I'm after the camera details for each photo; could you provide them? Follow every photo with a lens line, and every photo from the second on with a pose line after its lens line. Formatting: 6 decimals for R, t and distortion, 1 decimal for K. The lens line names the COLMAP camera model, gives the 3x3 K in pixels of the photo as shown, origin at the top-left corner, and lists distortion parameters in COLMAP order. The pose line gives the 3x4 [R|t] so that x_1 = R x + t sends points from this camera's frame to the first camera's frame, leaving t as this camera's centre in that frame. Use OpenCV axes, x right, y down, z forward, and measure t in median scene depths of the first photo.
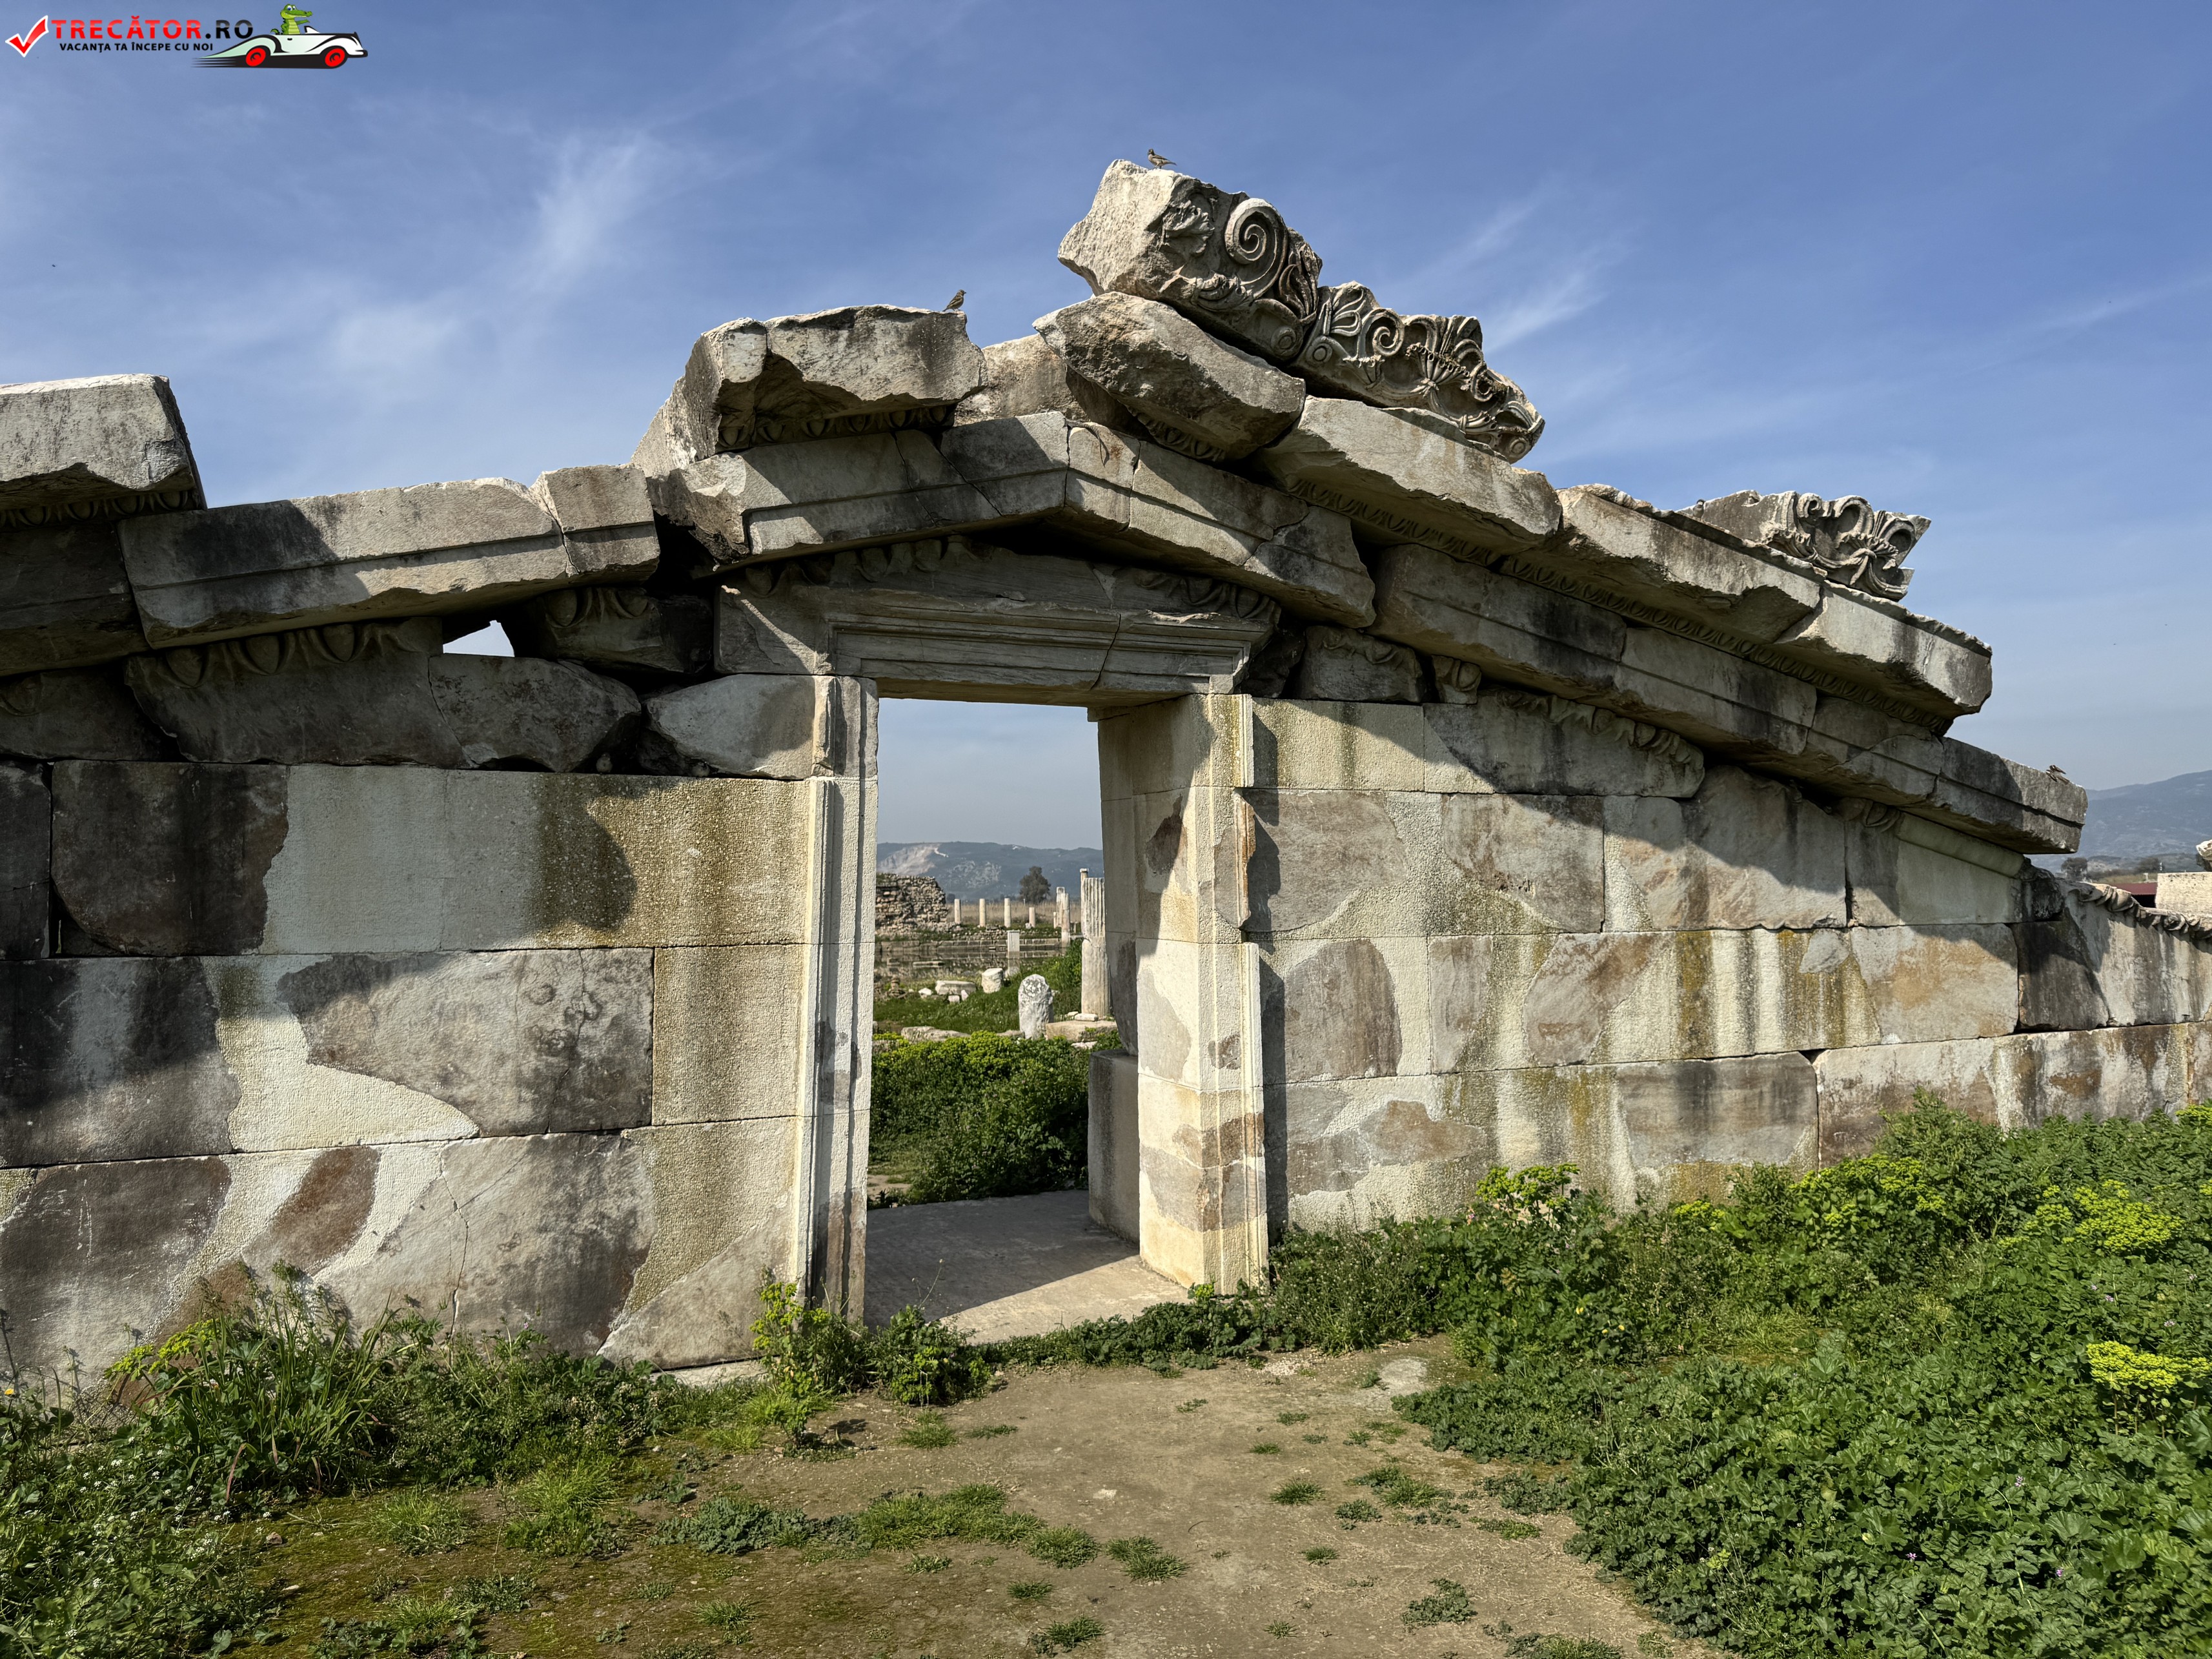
lens RADIAL K [[1564.8, 0, 1102.5], [0, 1564.8, 812.2], [0, 0, 1]] dist [0.116778, -0.188990]
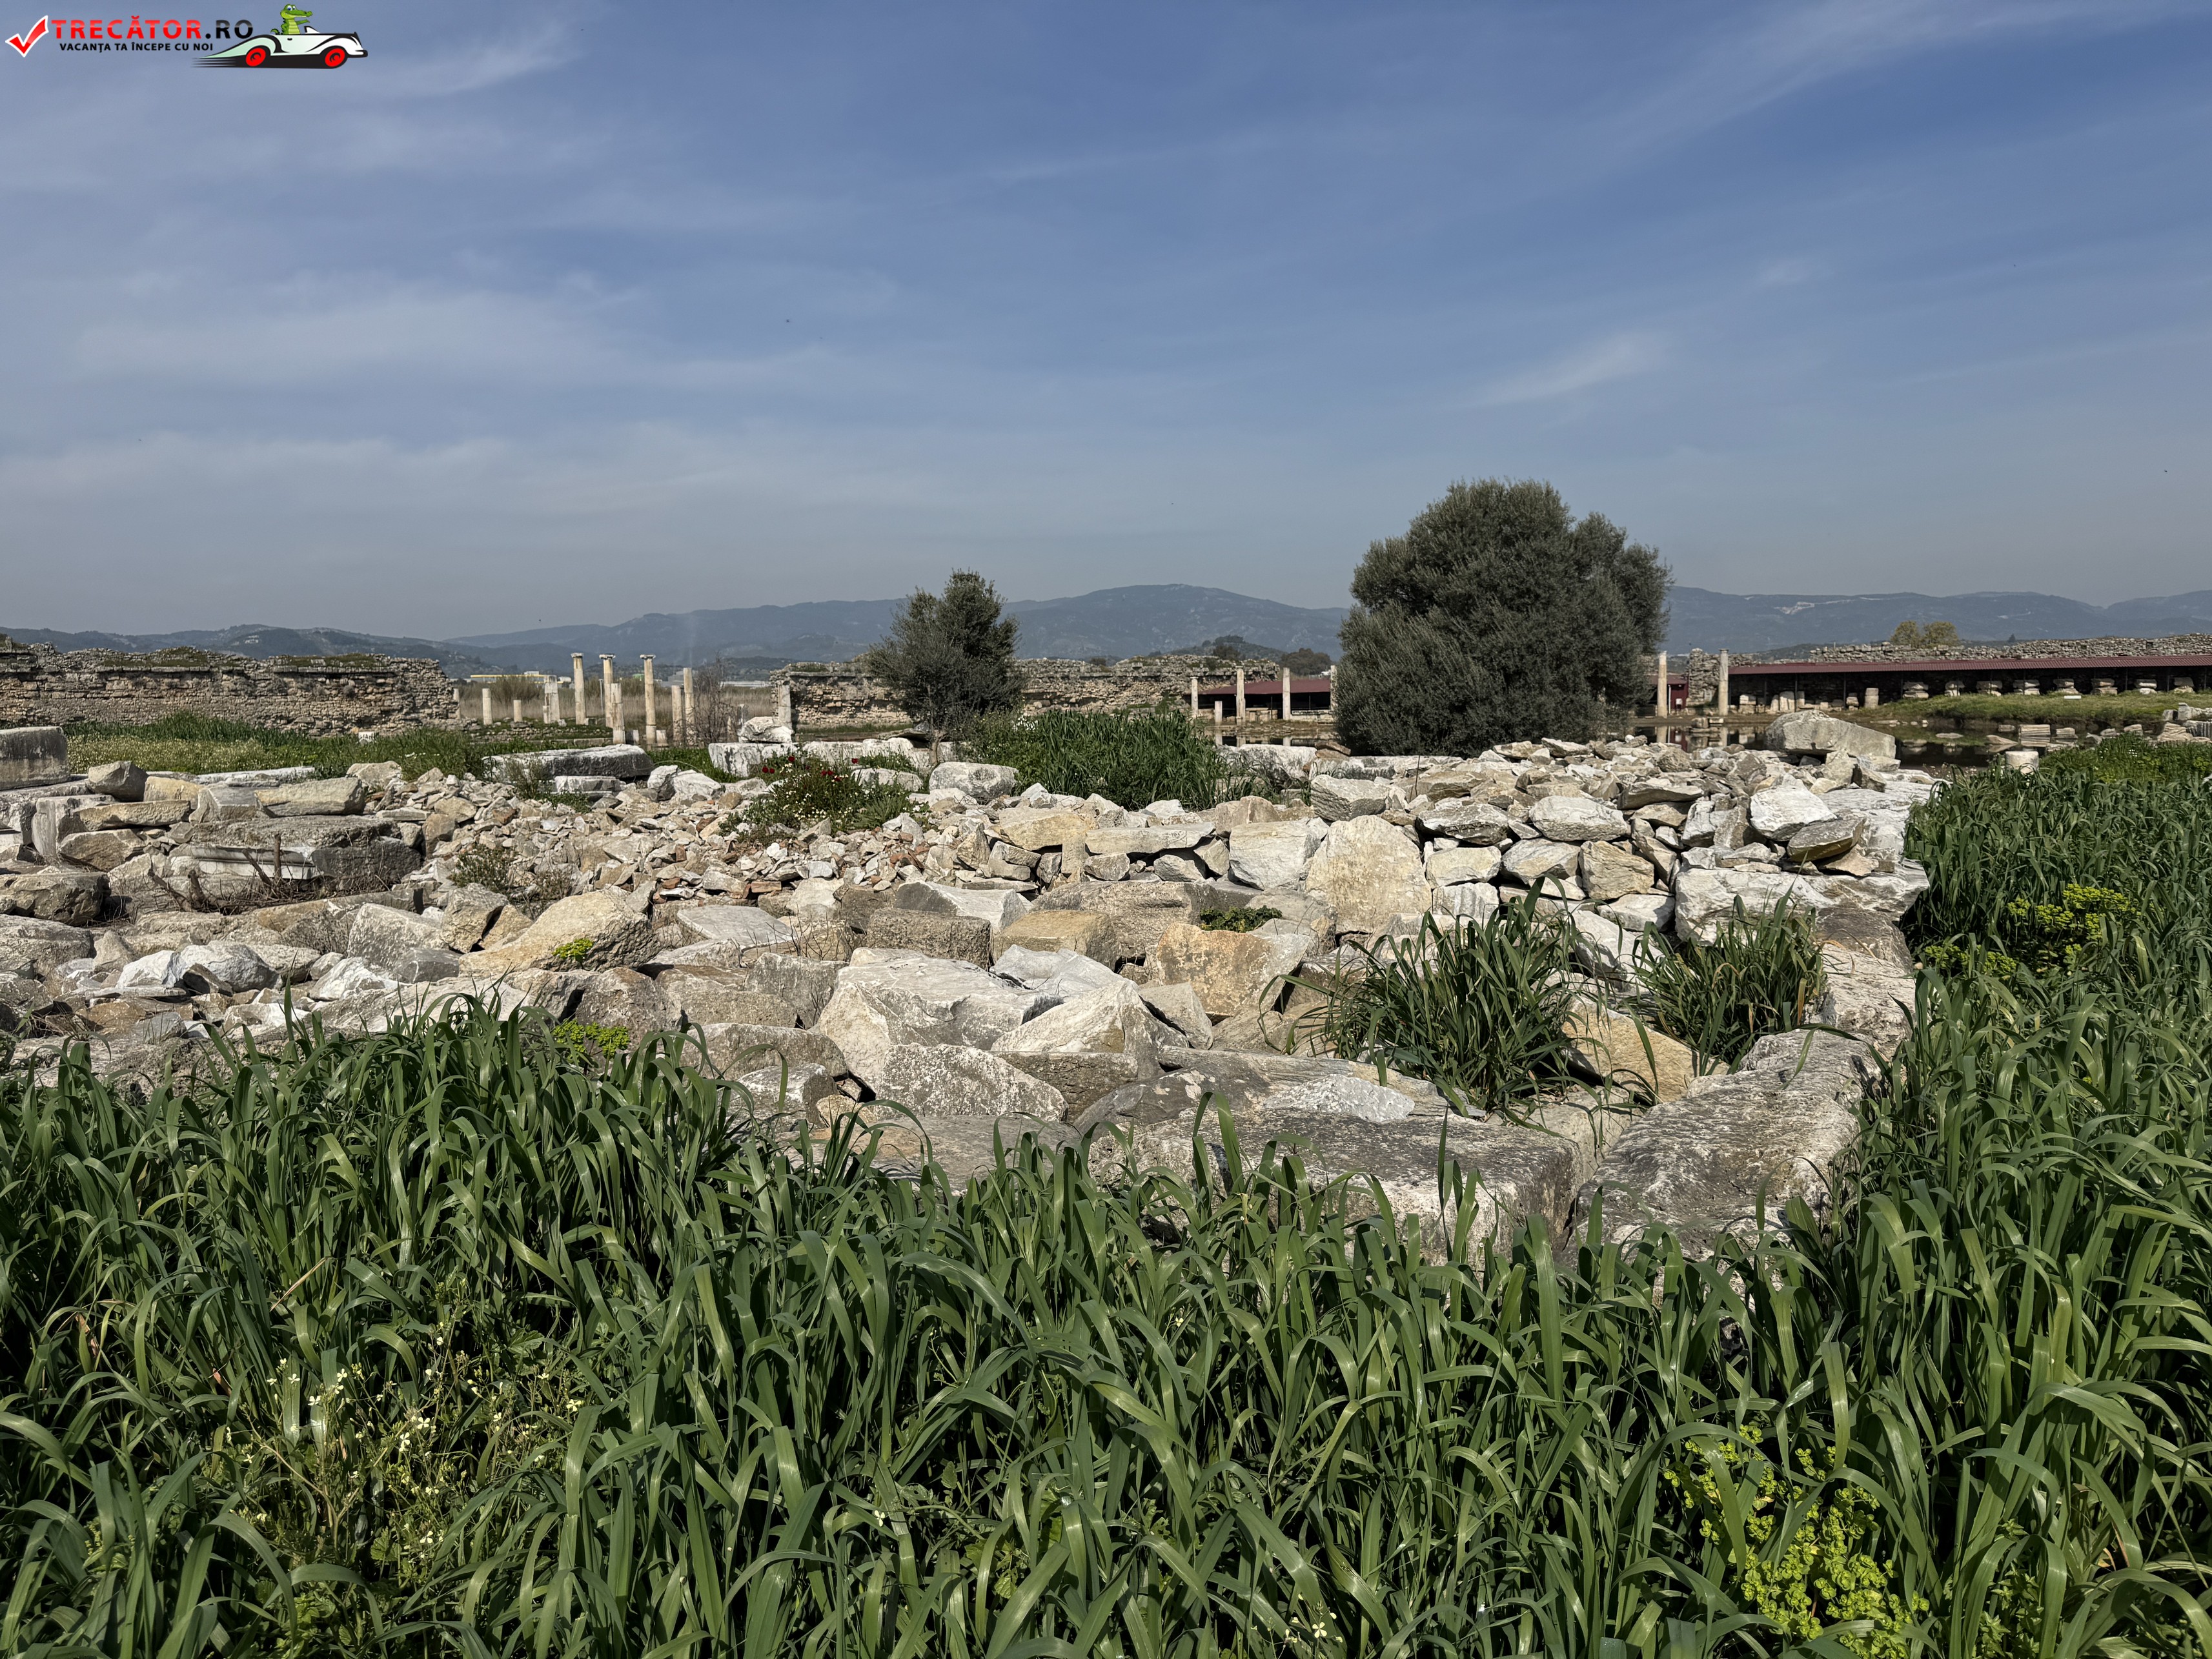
lens RADIAL K [[1560.0, 0, 1112.1], [0, 1560.0, 860.0], [0, 0, 1]] dist [0.104784, -0.148998]
pose [[0.818415, -0.060244, 0.571461, -5.663961], [-0.032468, 0.988052, 0.150660, 0.189605], [-0.573710, -0.141857, 0.806681, 3.142068]]
